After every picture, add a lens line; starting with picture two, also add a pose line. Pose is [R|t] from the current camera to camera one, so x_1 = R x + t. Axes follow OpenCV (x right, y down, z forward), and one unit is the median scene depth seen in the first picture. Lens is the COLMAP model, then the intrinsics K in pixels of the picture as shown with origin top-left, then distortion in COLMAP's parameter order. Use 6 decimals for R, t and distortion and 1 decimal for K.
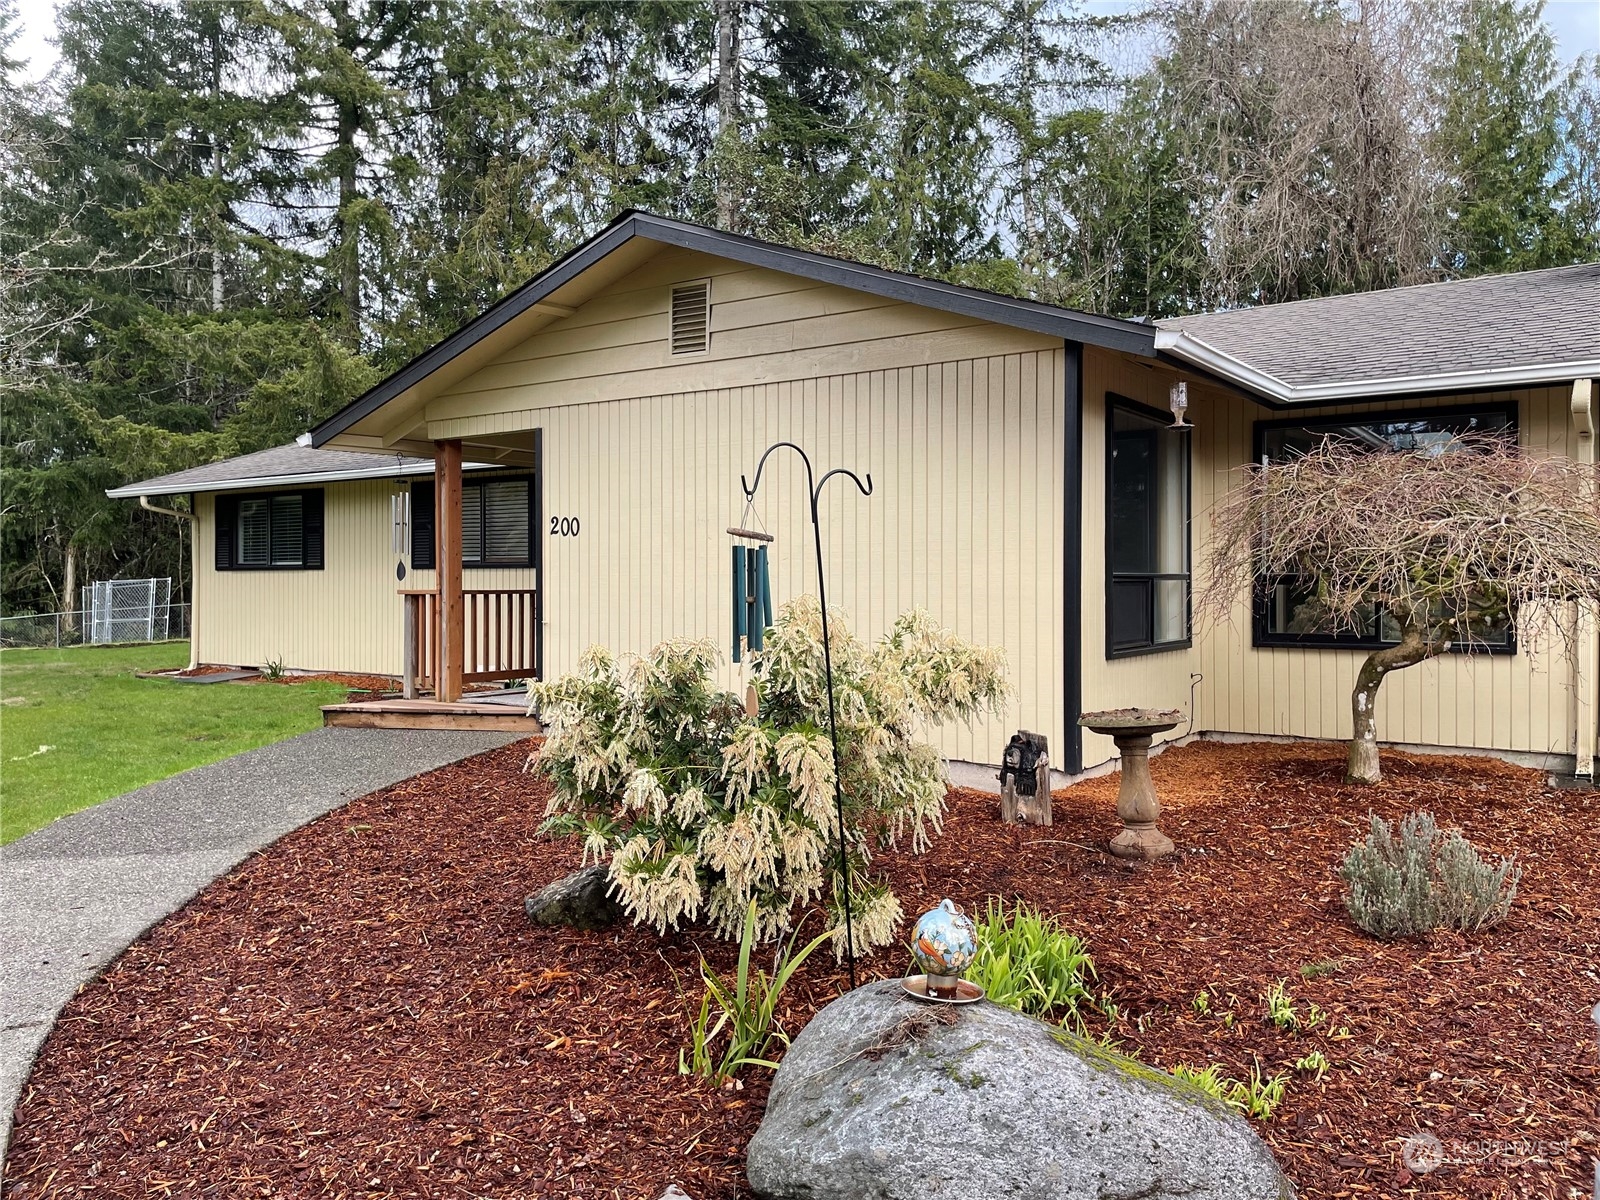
lens RADIAL K [[1213.7, 0, 796.5], [0, 1213.7, 587.9], [0, 0, 1]] dist [0.102409, -0.136329]
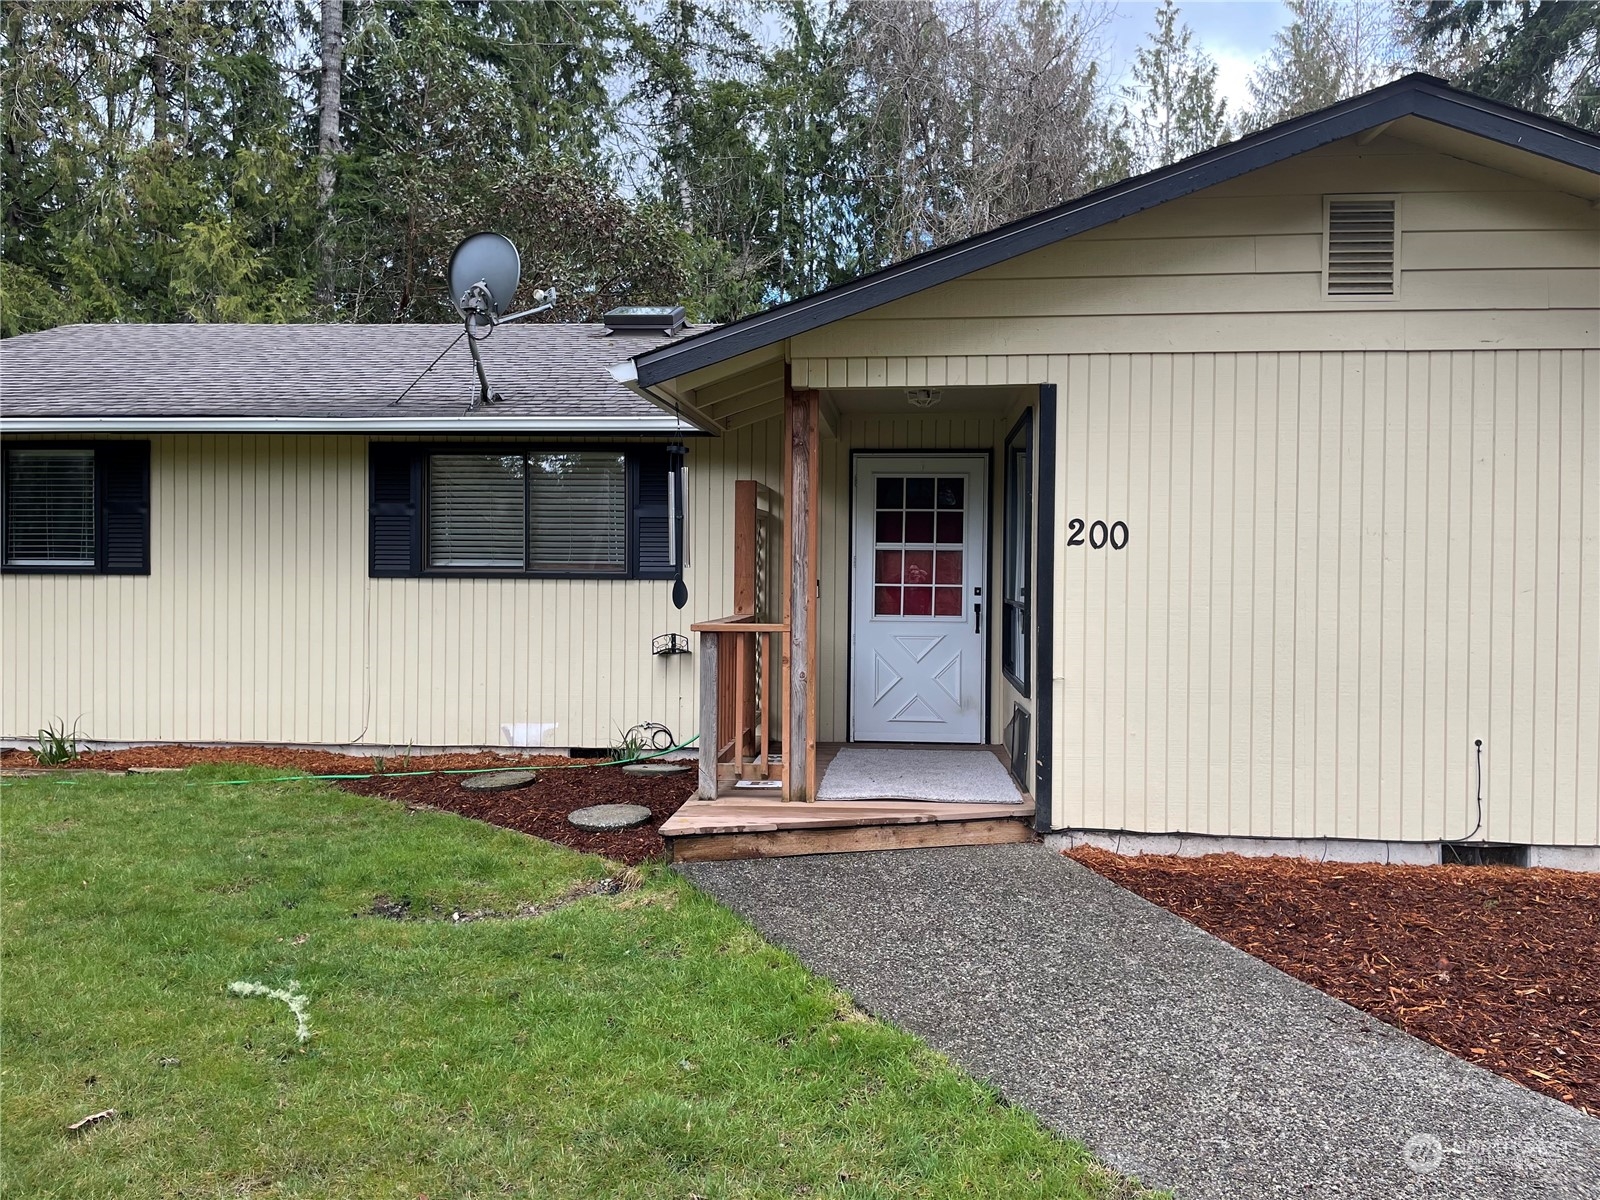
lens RADIAL K [[1213.7, 0, 796.5], [0, 1213.7, 587.9], [0, 0, 1]] dist [0.102409, -0.136329]
pose [[0.861500, 0.000831, 0.507758, -0.667091], [-0.006331, 0.999939, 0.009104, -0.025712], [-0.507719, -0.011058, 0.861452, 0.500498]]
